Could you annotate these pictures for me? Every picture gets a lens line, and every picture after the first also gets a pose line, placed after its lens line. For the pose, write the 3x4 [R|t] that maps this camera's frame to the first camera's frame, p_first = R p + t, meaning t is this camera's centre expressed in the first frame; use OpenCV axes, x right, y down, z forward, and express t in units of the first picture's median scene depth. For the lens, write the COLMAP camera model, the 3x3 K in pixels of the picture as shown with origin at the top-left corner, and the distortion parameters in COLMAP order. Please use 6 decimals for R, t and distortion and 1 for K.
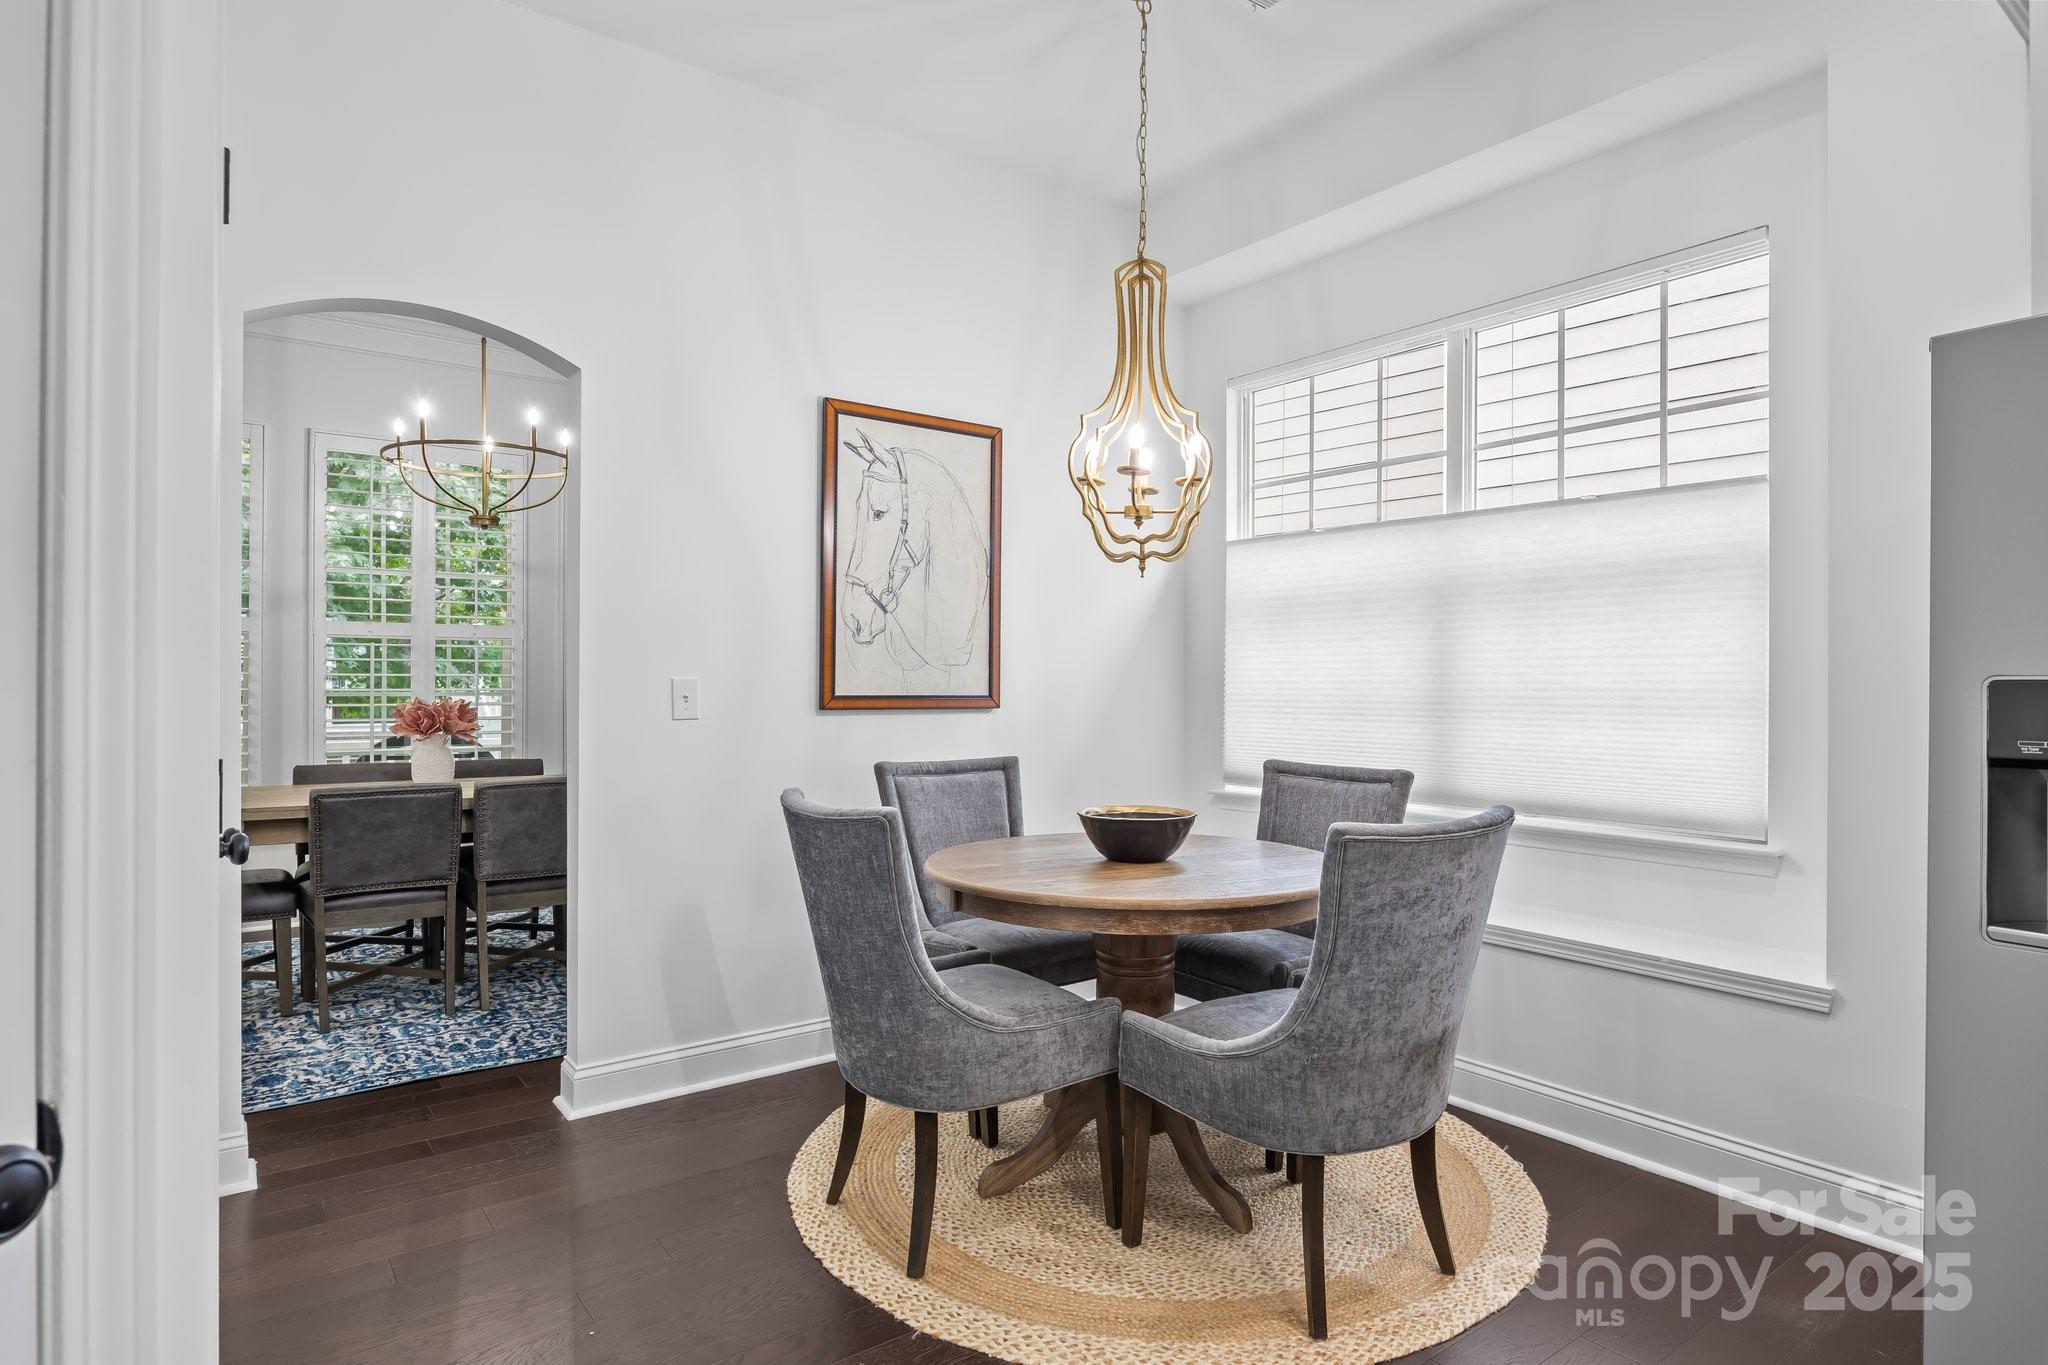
lens RADIAL K [[1128.5, 0, 1022.1], [0, 1128.5, 681.0], [0, 0, 1]] dist [-0.005541, -0.001057]
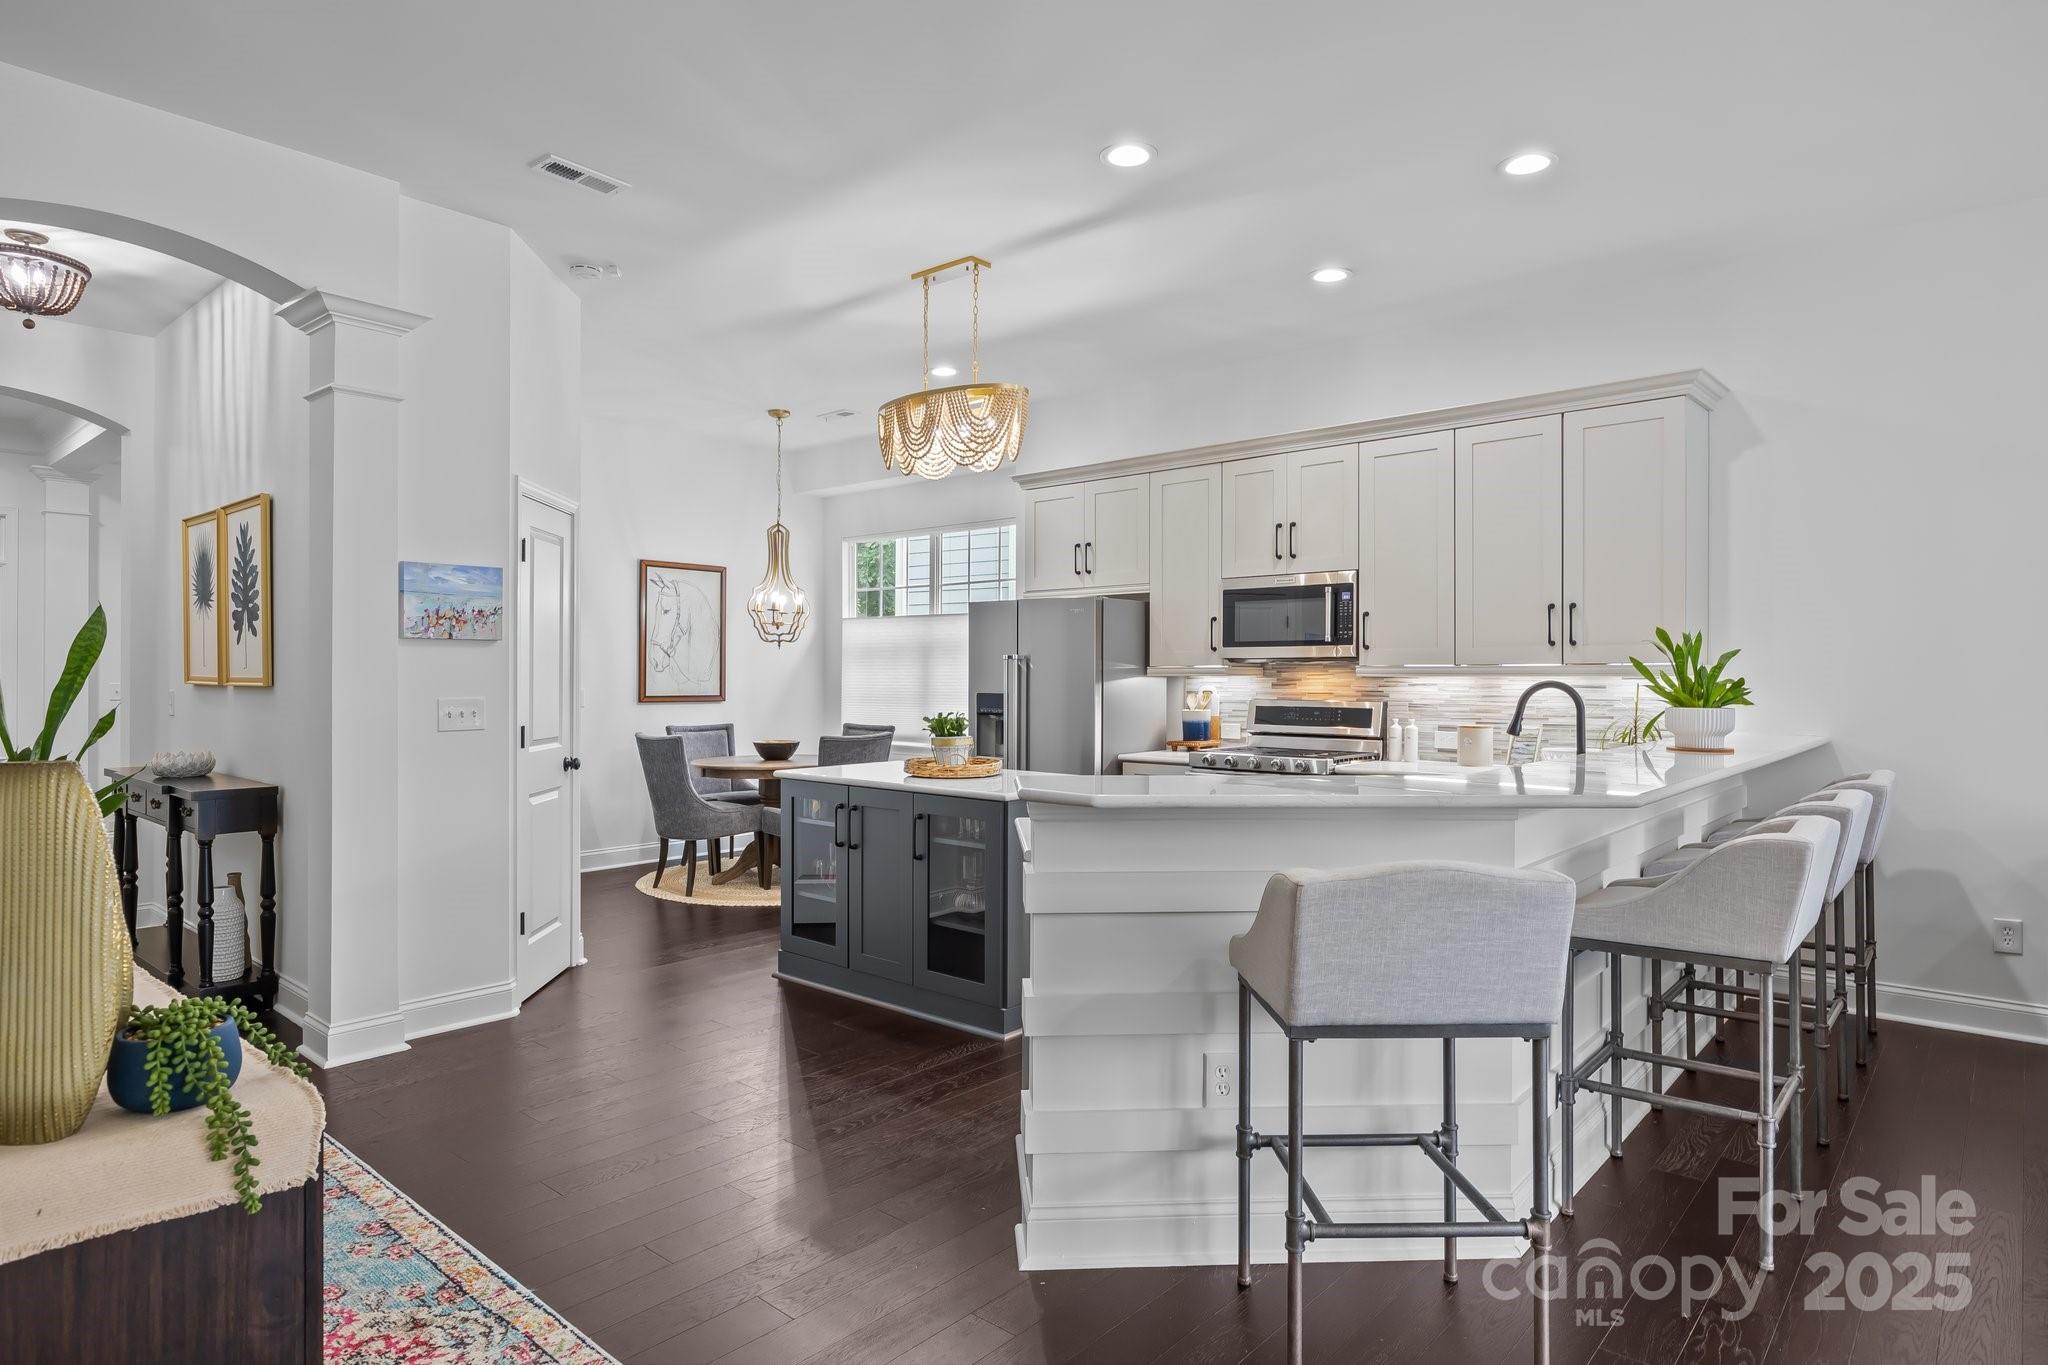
lens RADIAL K [[1128.5, 0, 1024.9], [0, 1128.5, 687.2], [0, 0, 1]] dist [-0.005541, -0.001057]
pose [[0.976912, -0.002272, 0.213632, 0.103601], [-0.000433, 0.999920, 0.012615, -0.038602], [-0.213644, -0.012416, 0.976833, -1.585763]]
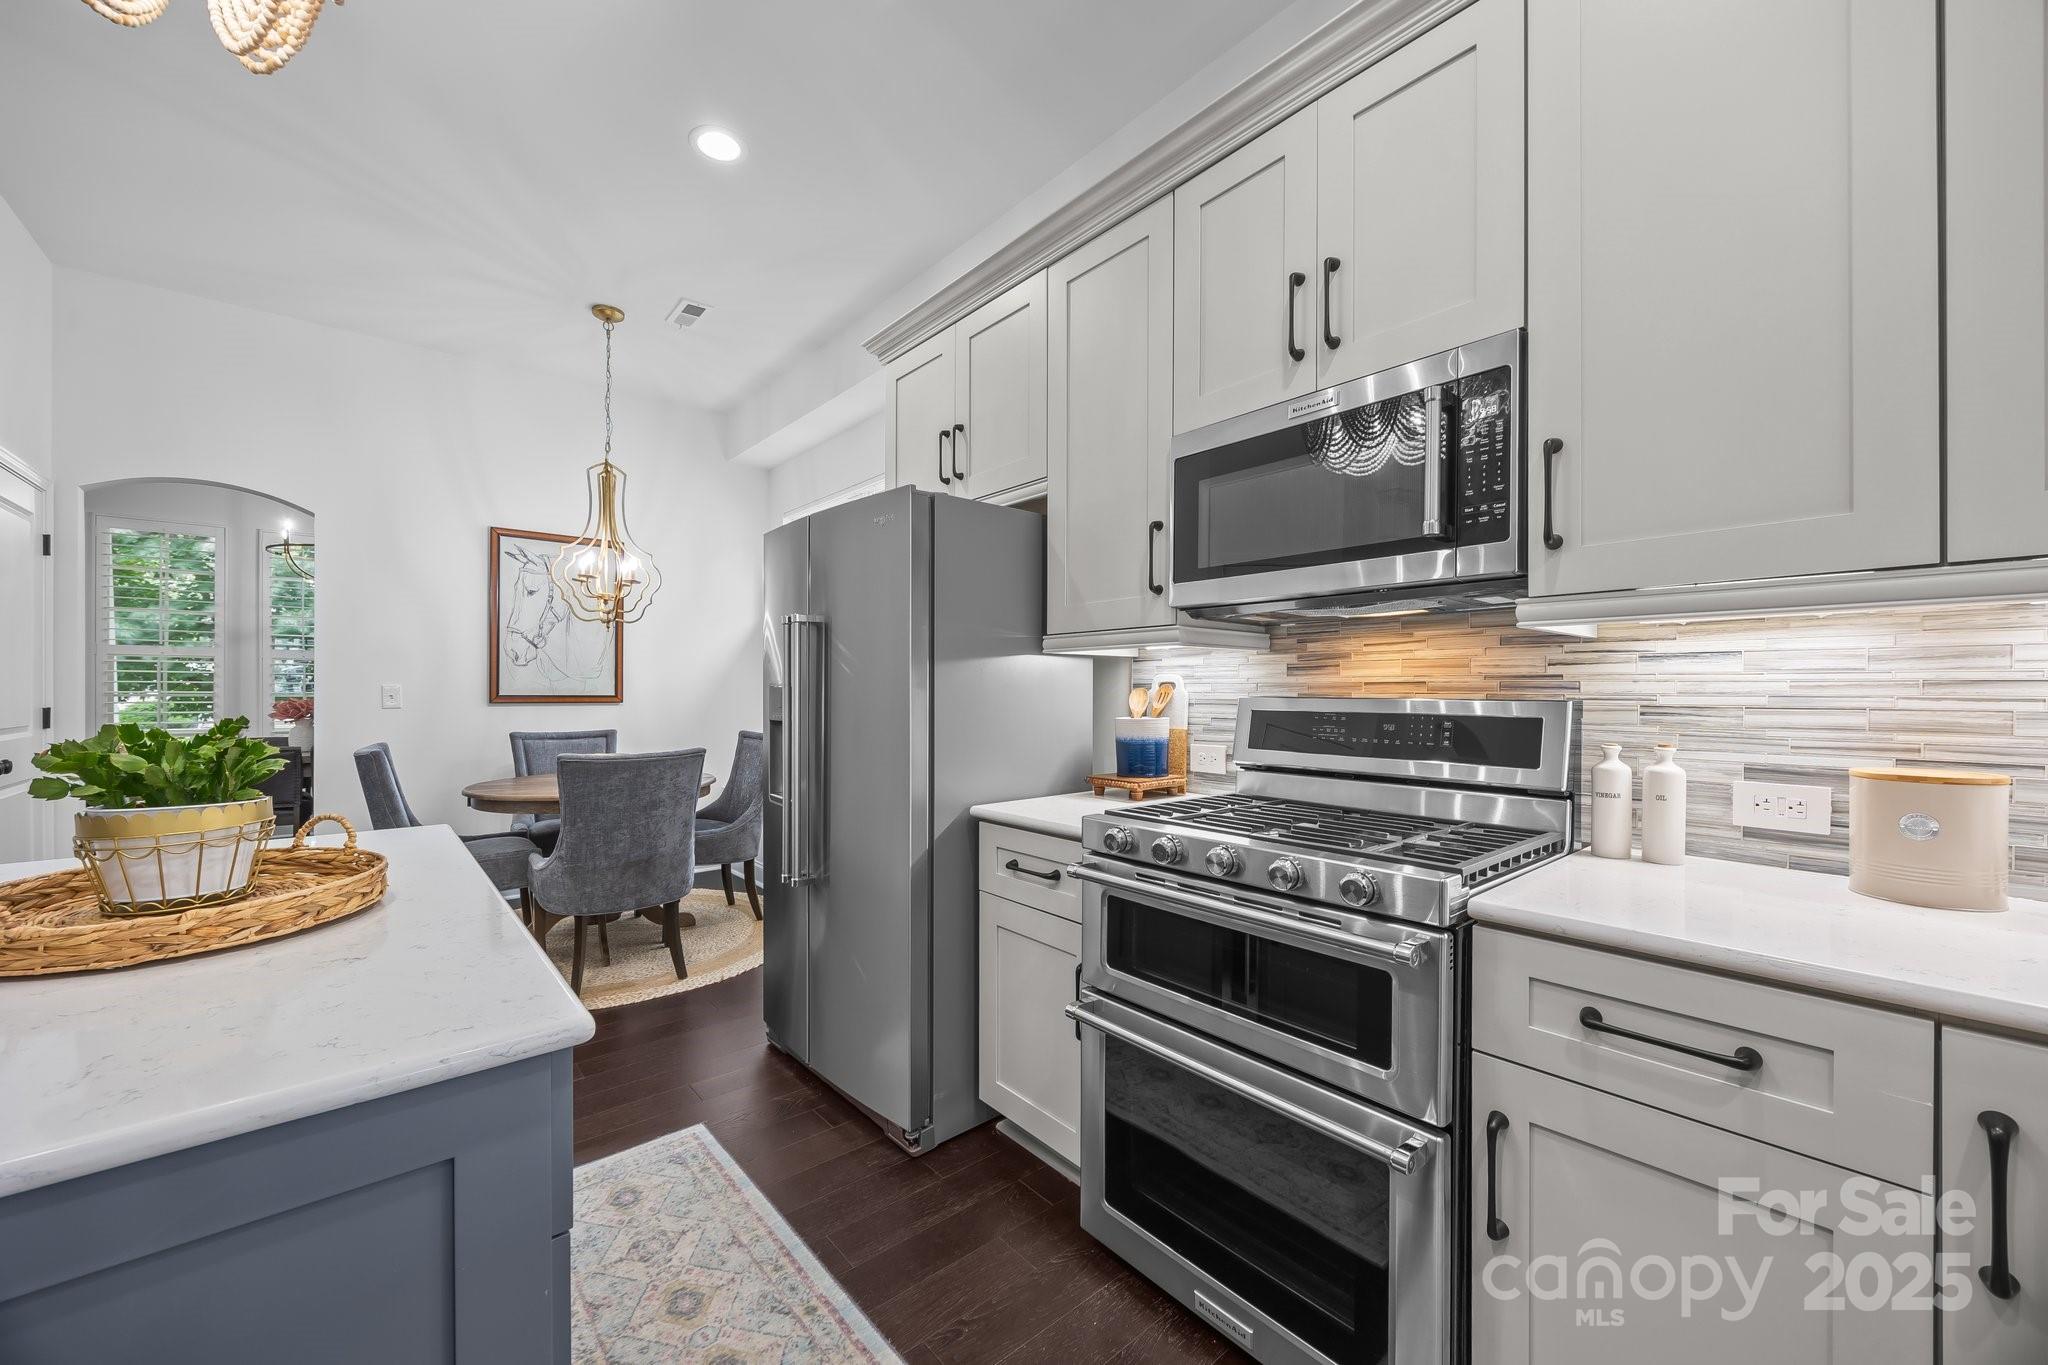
lens RADIAL K [[780.2, 0, 1024.3], [0, 780.2, 691.7], [0, 0, 1]] dist [-0.003763, 0.000340]
pose [[0.997245, 0.002343, 0.074136, 0.699234], [-0.002559, 0.999993, 0.002811, 0.002918], [-0.074129, -0.002993, 0.997244, -0.346120]]
